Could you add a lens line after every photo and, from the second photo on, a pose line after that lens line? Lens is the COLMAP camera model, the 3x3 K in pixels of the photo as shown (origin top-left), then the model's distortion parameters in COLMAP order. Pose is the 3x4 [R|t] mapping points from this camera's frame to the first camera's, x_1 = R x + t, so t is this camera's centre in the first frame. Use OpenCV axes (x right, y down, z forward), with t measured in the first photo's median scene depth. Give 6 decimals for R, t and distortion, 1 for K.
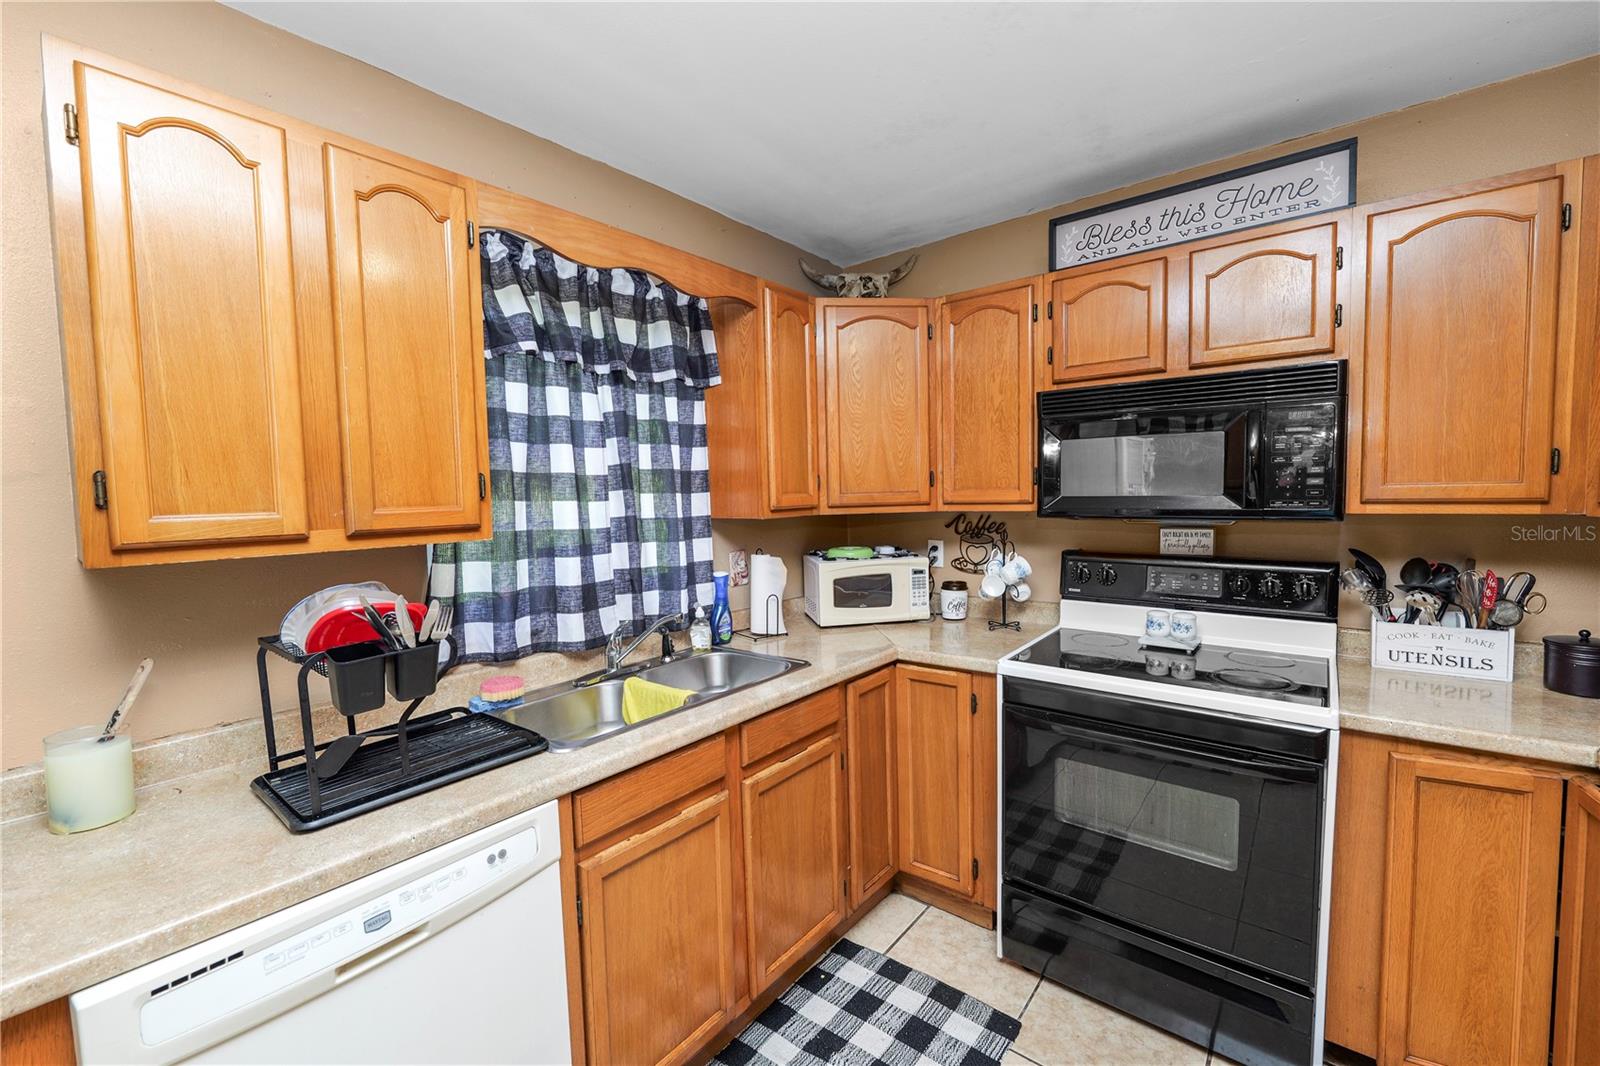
lens RADIAL K [[656.9, 0, 795.5], [0, 656.9, 530.6], [0, 0, 1]] dist [-0.010633, 0.000111]
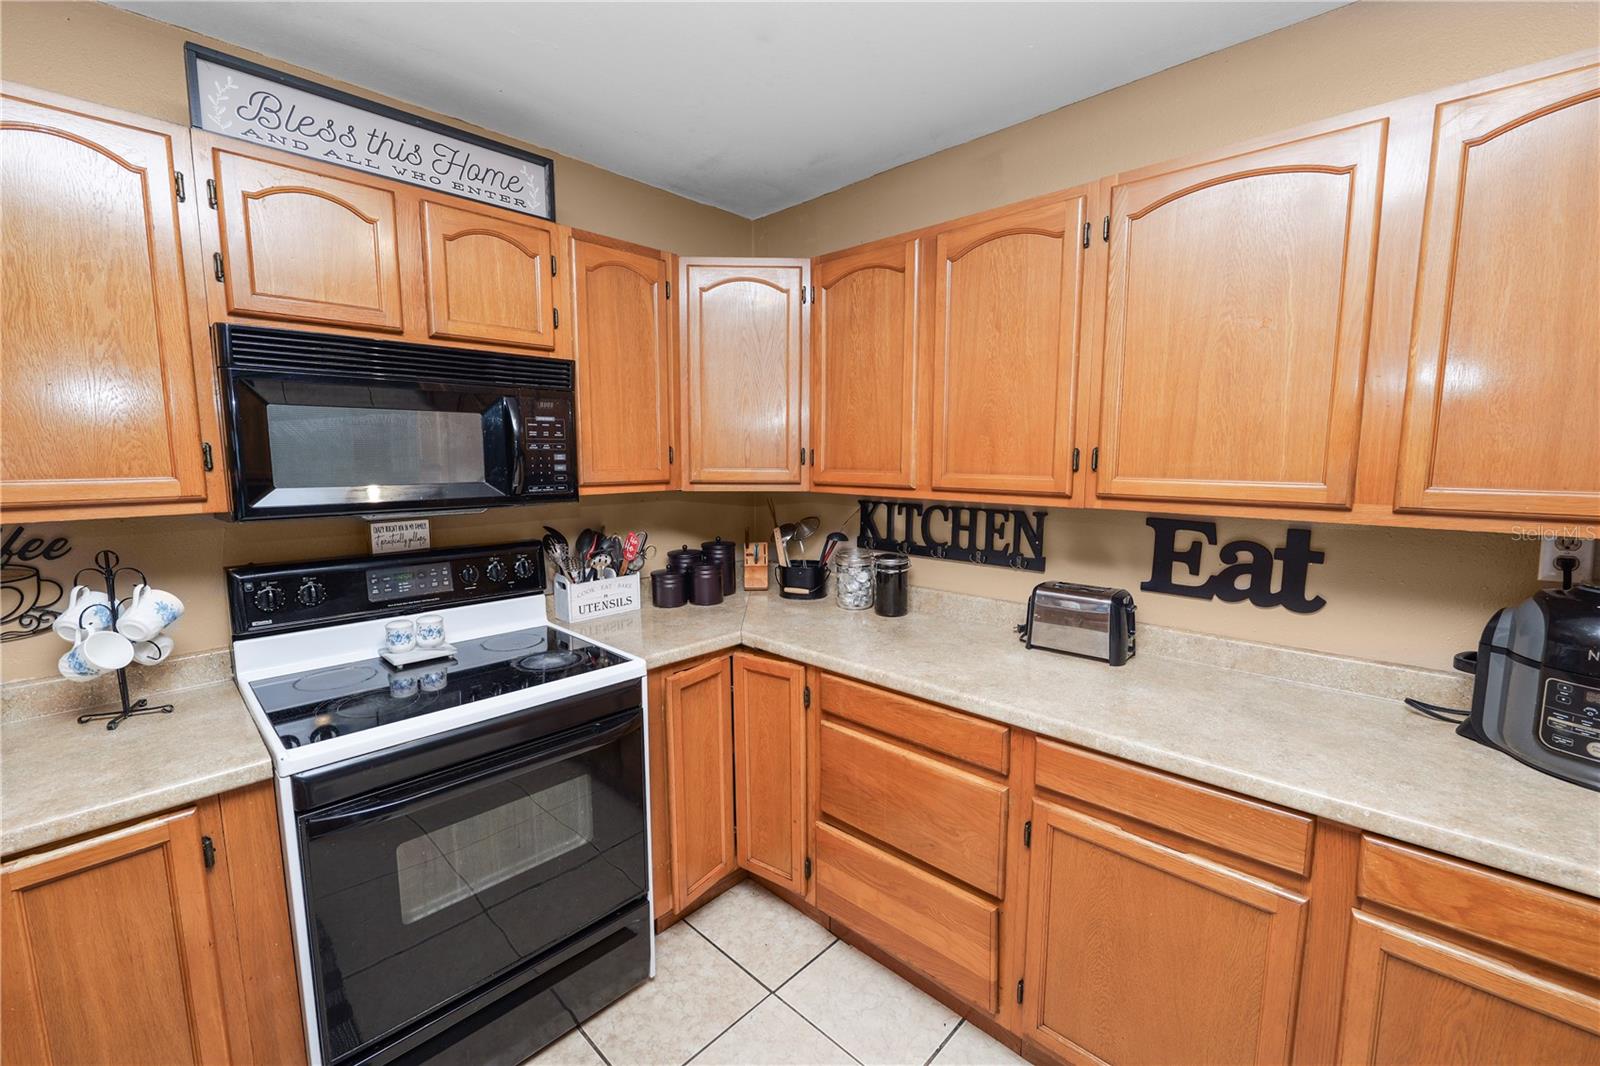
lens RADIAL K [[659.6, 0, 803.7], [0, 659.6, 530.7], [0, 0, 1]] dist [-0.008884, 0.000135]
pose [[0.074780, -0.094369, 0.992725, -0.238044], [0.063120, 0.993964, 0.089732, -0.036414], [-0.995200, 0.055950, 0.080286, 0.424483]]
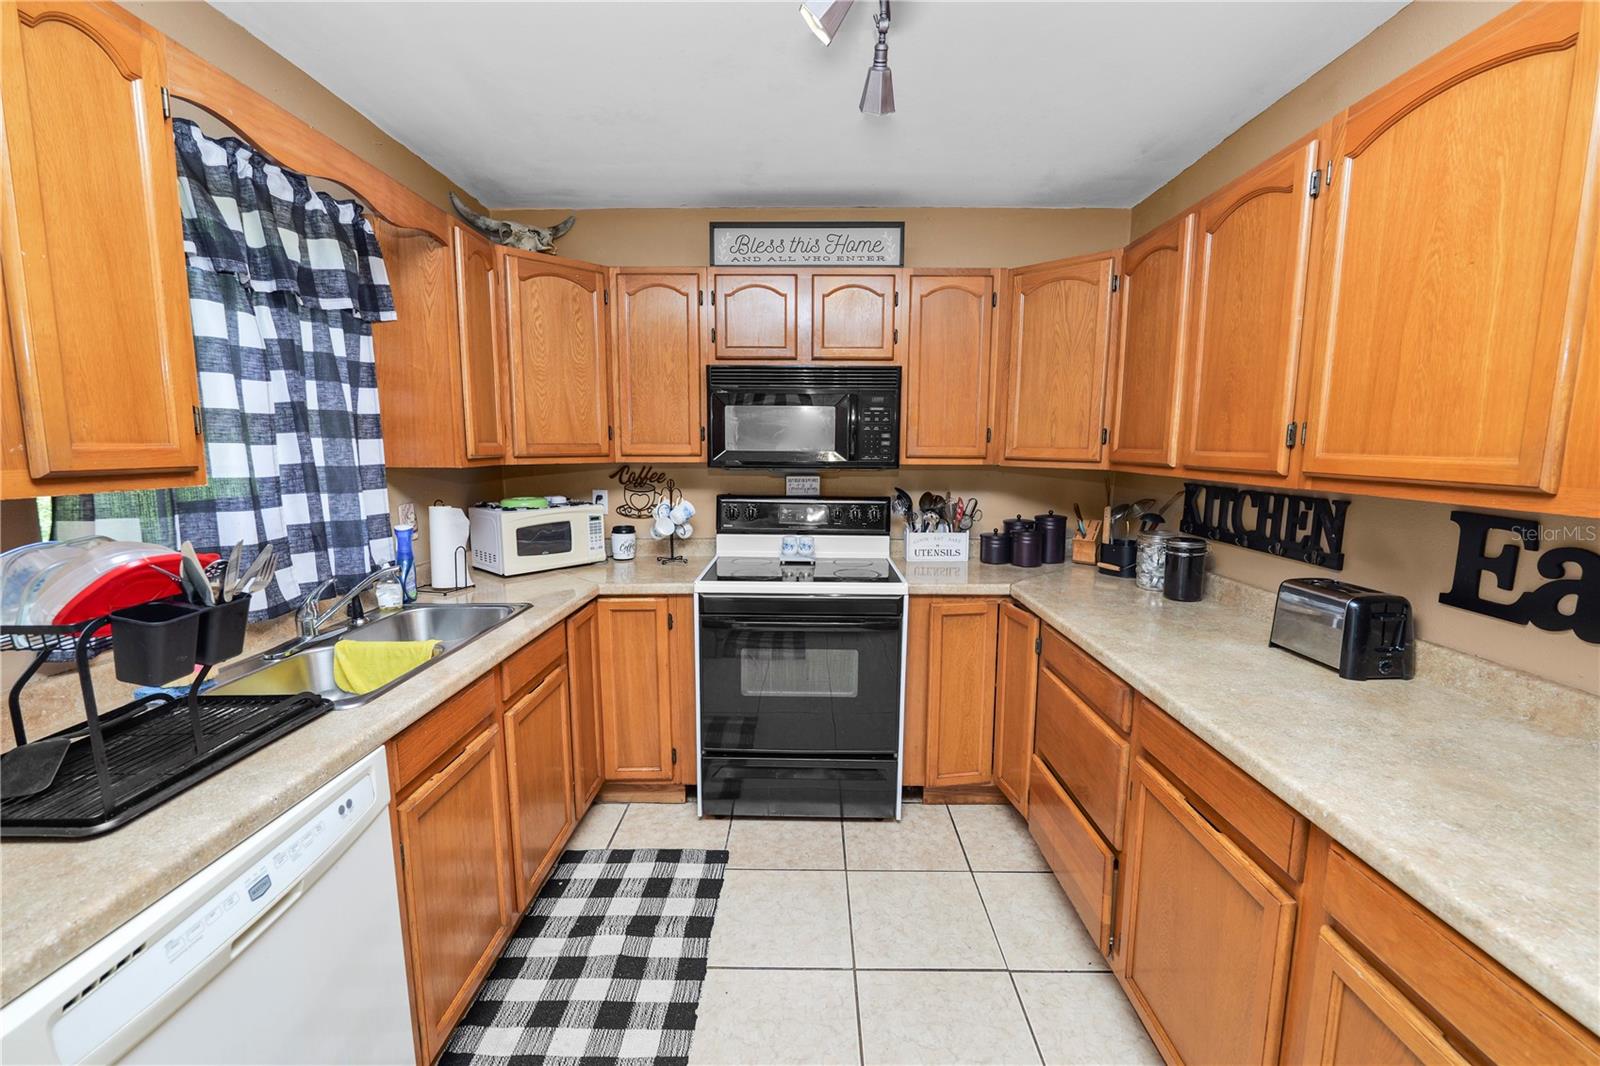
lens RADIAL K [[659.6, 0, 803.7], [0, 659.6, 530.7], [0, 0, 1]] dist [-0.008884, 0.000135]
pose [[0.781151, -0.054563, 0.621953, -0.287263], [0.016468, 0.997628, 0.066838, 0.020300], [-0.624125, -0.041968, 0.780197, -0.094057]]
